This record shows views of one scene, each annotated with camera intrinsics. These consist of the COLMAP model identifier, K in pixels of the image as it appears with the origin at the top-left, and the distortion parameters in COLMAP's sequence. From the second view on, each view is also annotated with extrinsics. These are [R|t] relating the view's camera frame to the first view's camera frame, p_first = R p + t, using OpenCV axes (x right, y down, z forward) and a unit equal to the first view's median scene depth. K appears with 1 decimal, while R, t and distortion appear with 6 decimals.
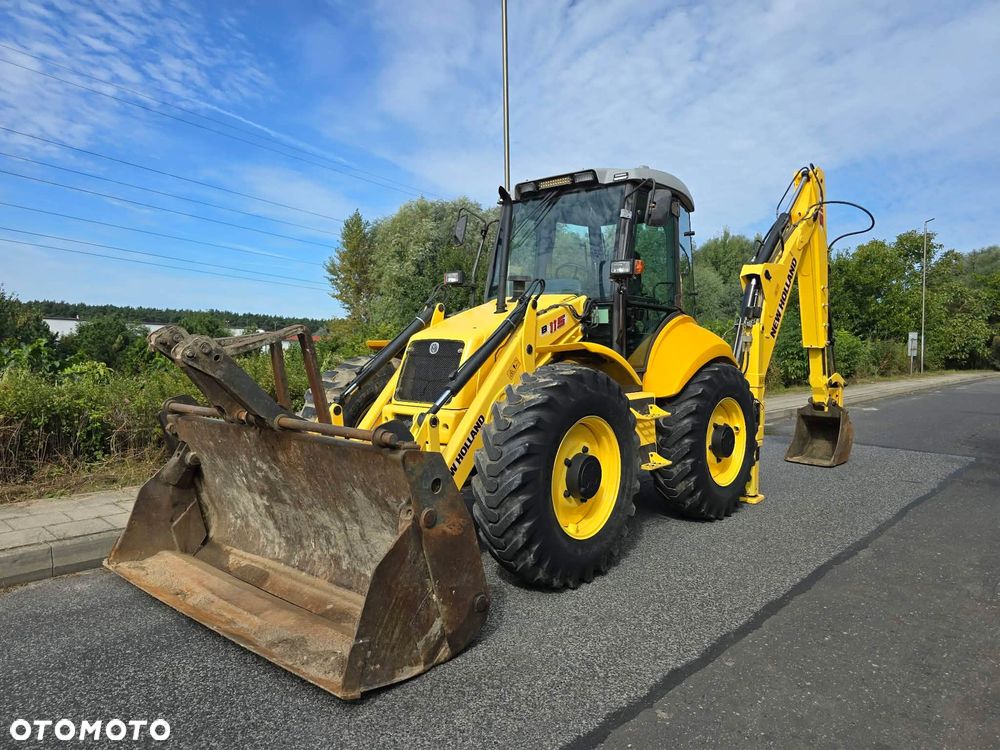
lens RADIAL K [[687.8, 0, 488.1], [0, 687.8, 342.7], [0, 0, 1]] dist [0.050461, -0.045439]
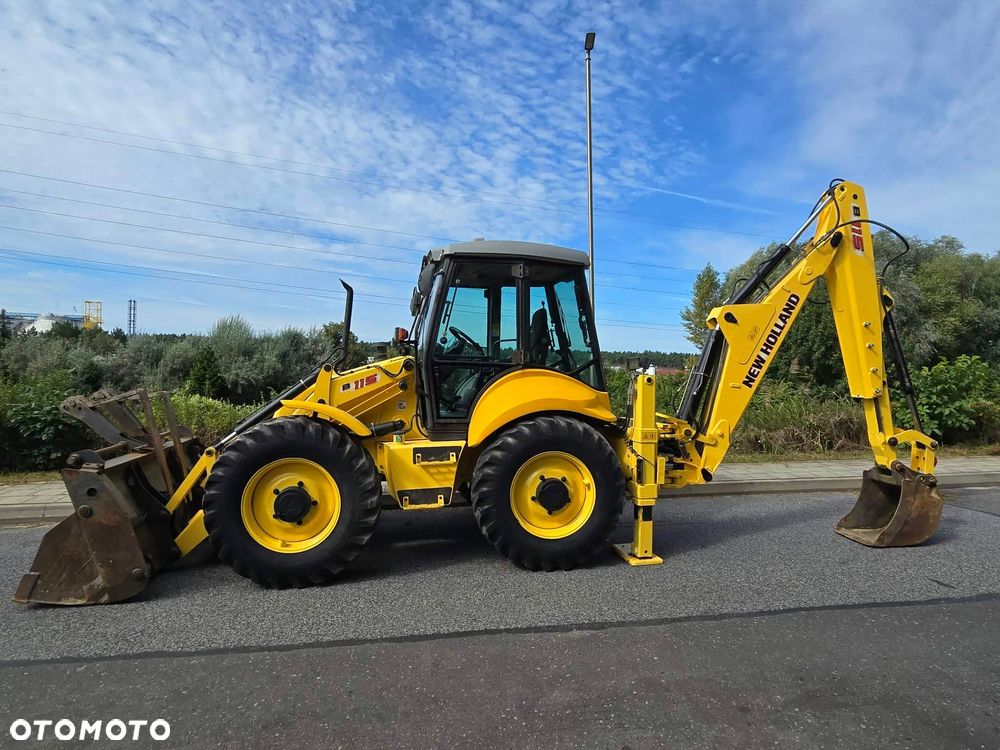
lens RADIAL K [[568.6, 0, 500.0], [0, 568.6, 375.0], [0, 0, 1]] dist [-0.001481, -0.001290]
pose [[0.773494, -0.008497, -0.633747, 0.838976], [0.008390, 0.999960, -0.003167, -0.030368], [0.633748, -0.002868, 0.773534, 0.324355]]
